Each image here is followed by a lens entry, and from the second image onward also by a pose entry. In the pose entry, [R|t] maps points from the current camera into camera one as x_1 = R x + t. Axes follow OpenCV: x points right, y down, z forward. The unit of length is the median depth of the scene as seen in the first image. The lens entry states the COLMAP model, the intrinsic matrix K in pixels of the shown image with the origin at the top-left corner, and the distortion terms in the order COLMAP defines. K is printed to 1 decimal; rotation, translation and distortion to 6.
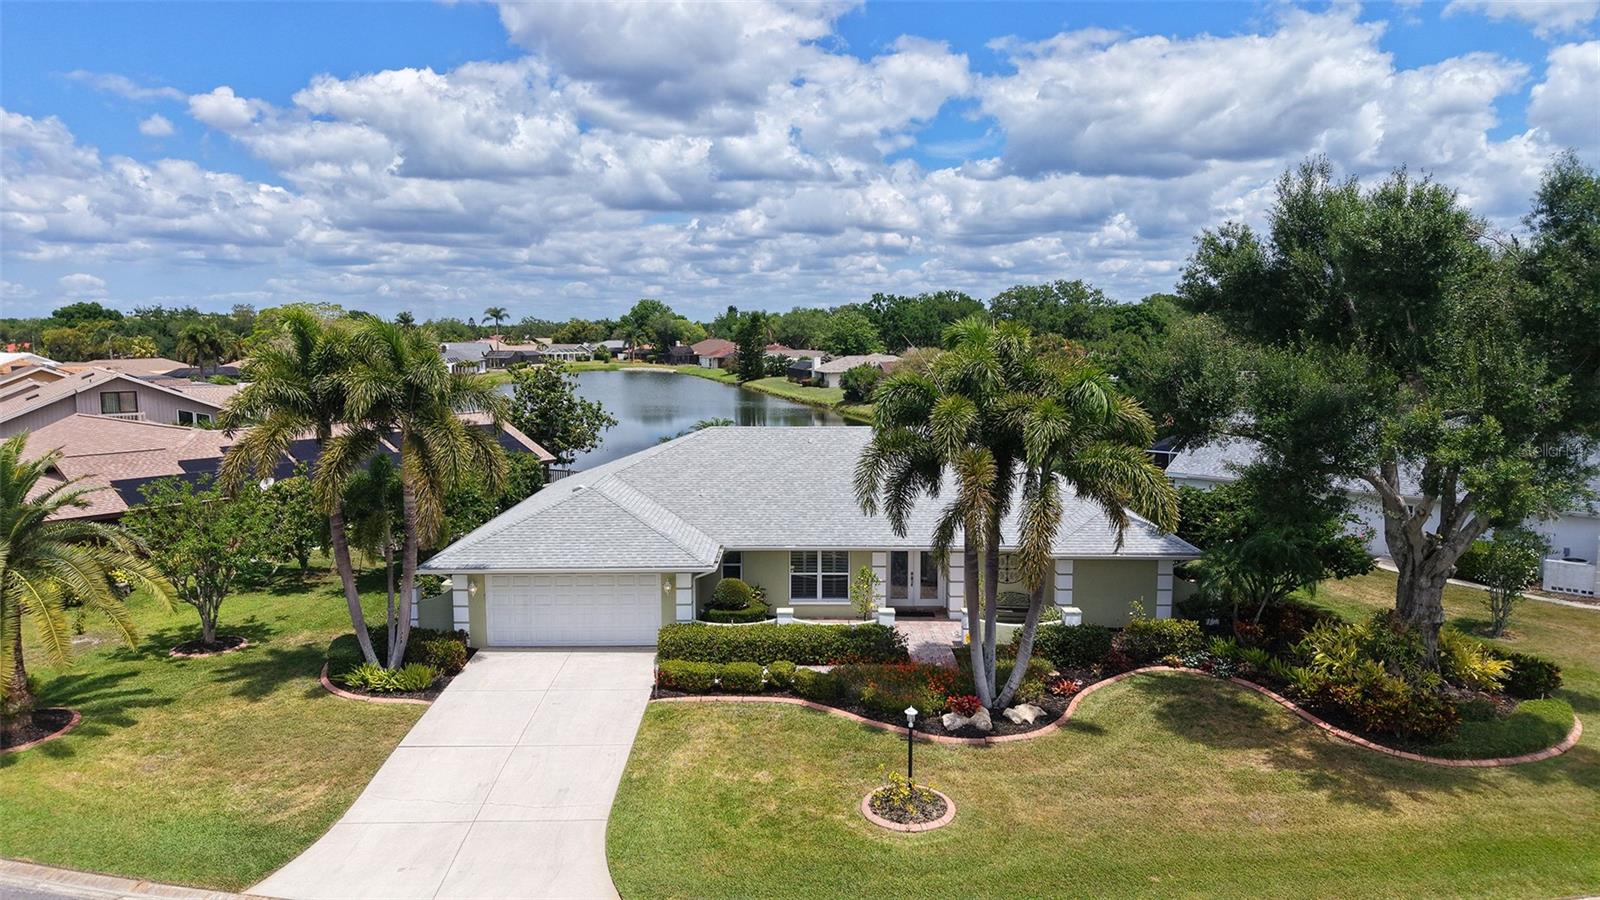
lens RADIAL K [[1085.9, 0, 794.6], [0, 1085.9, 455.3], [0, 0, 1]] dist [0.021879, -0.020378]
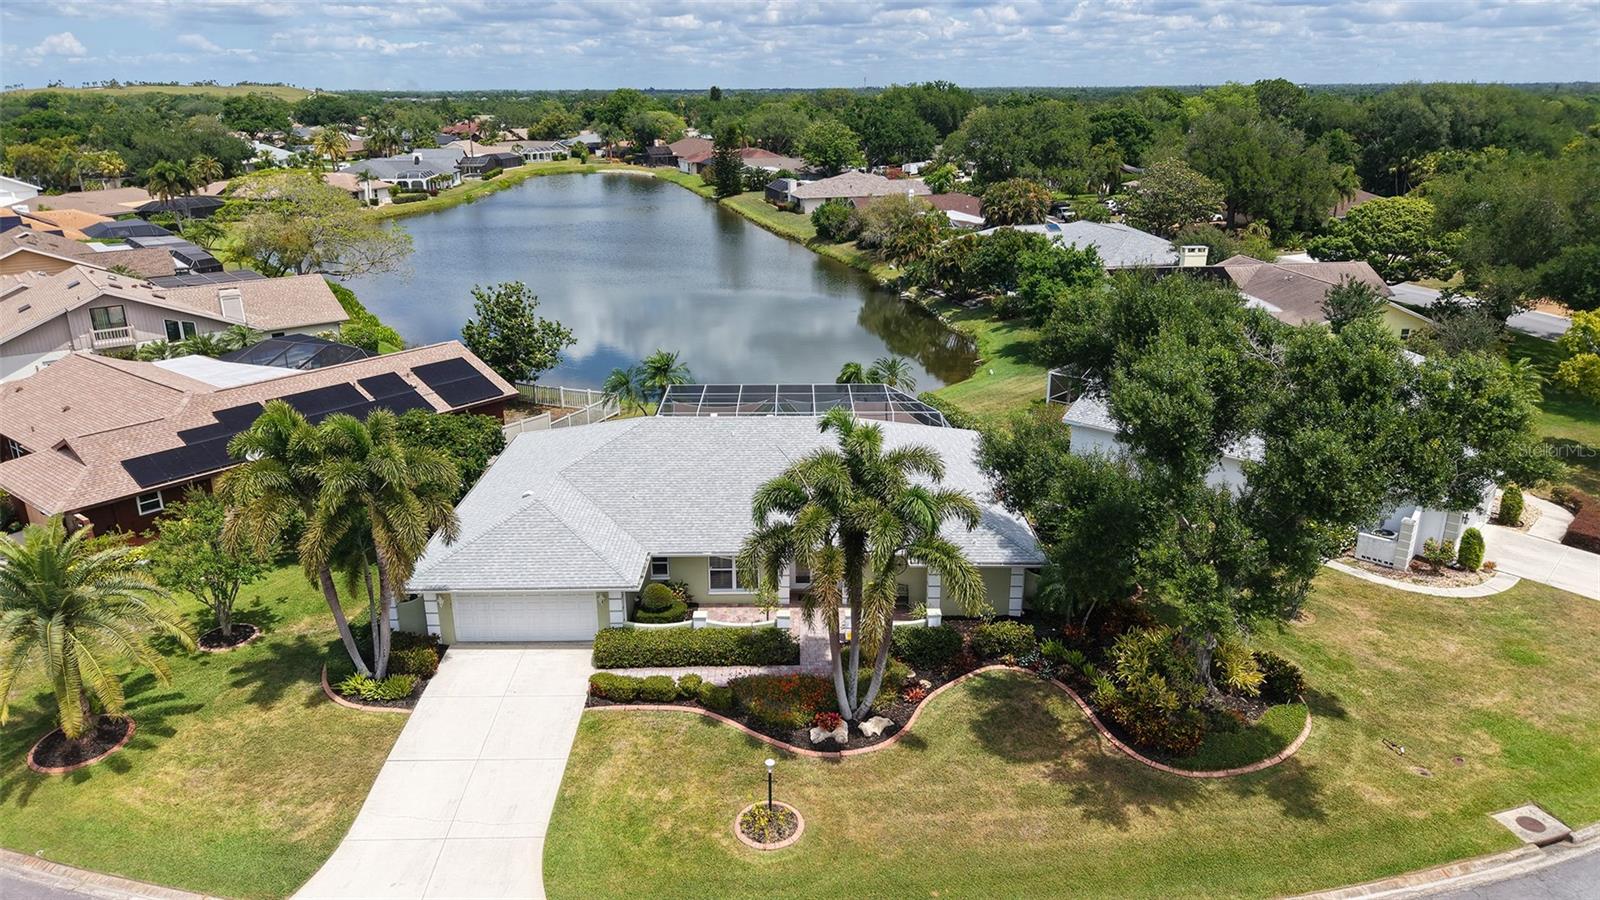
lens RADIAL K [[1085.9, 0, 793.1], [0, 1085.9, 462.1], [0, 0, 1]] dist [0.021879, -0.020378]
pose [[0.999978, -0.004906, 0.004417, 0.104190], [0.003861, 0.977358, 0.211559, -0.319319], [-0.005355, -0.211537, 0.977355, -0.174558]]
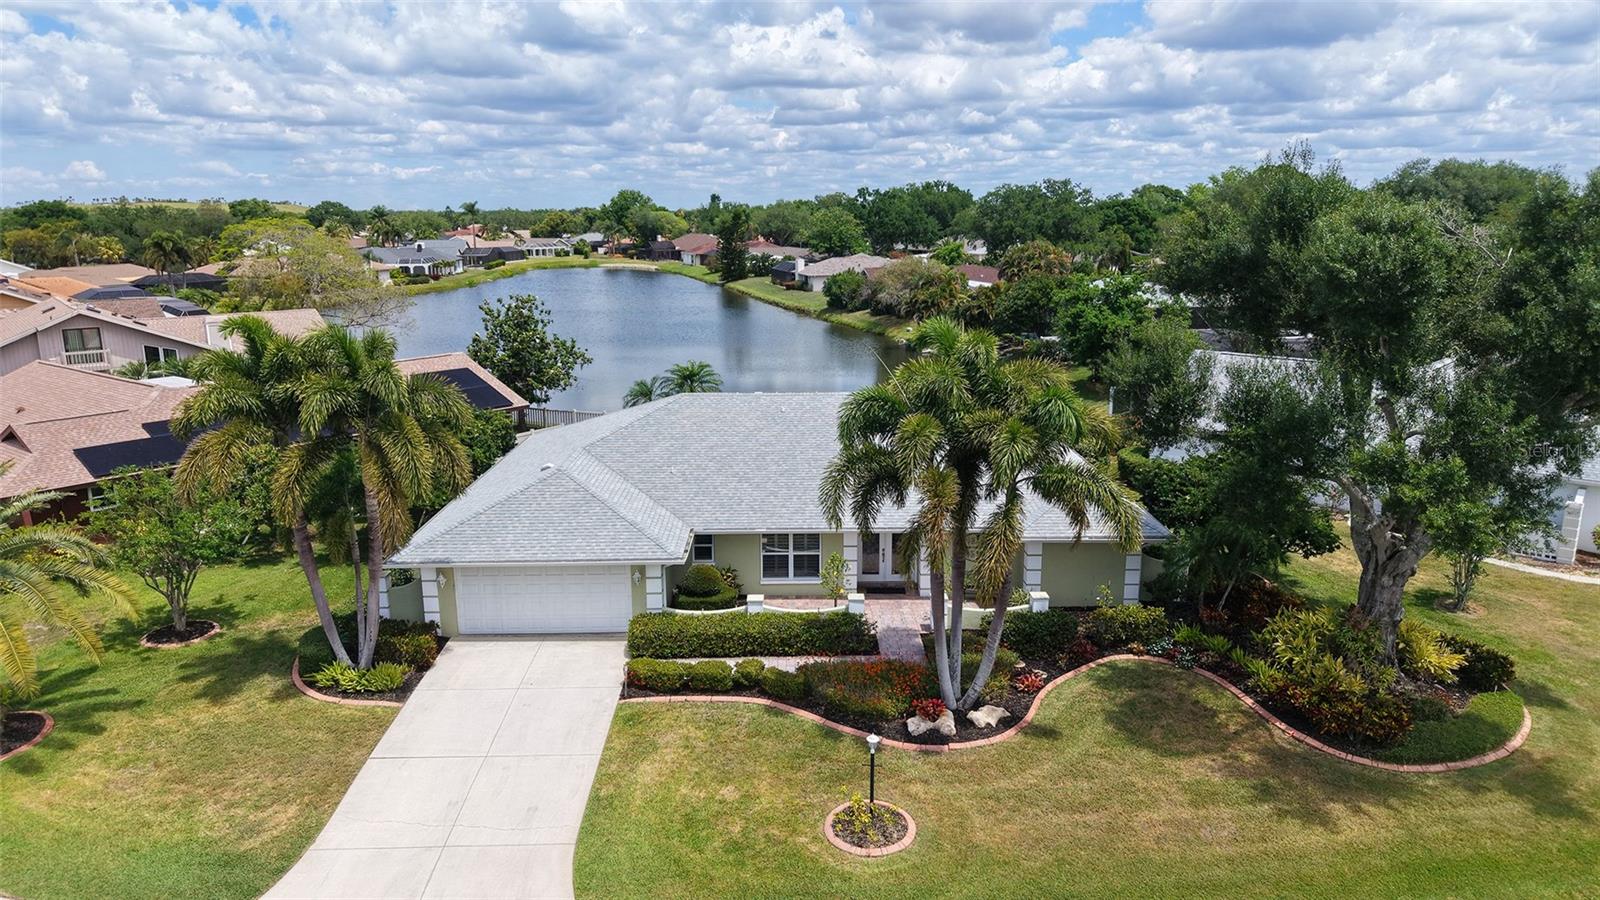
lens RADIAL K [[1085.9, 0, 794.9], [0, 1085.9, 460.2], [0, 0, 1]] dist [0.021879, -0.020378]
pose [[0.999907, -0.006527, 0.011987, 0.019167], [0.005188, 0.994076, 0.108561, -0.105287], [-0.012624, -0.108488, 0.994018, 0.016980]]
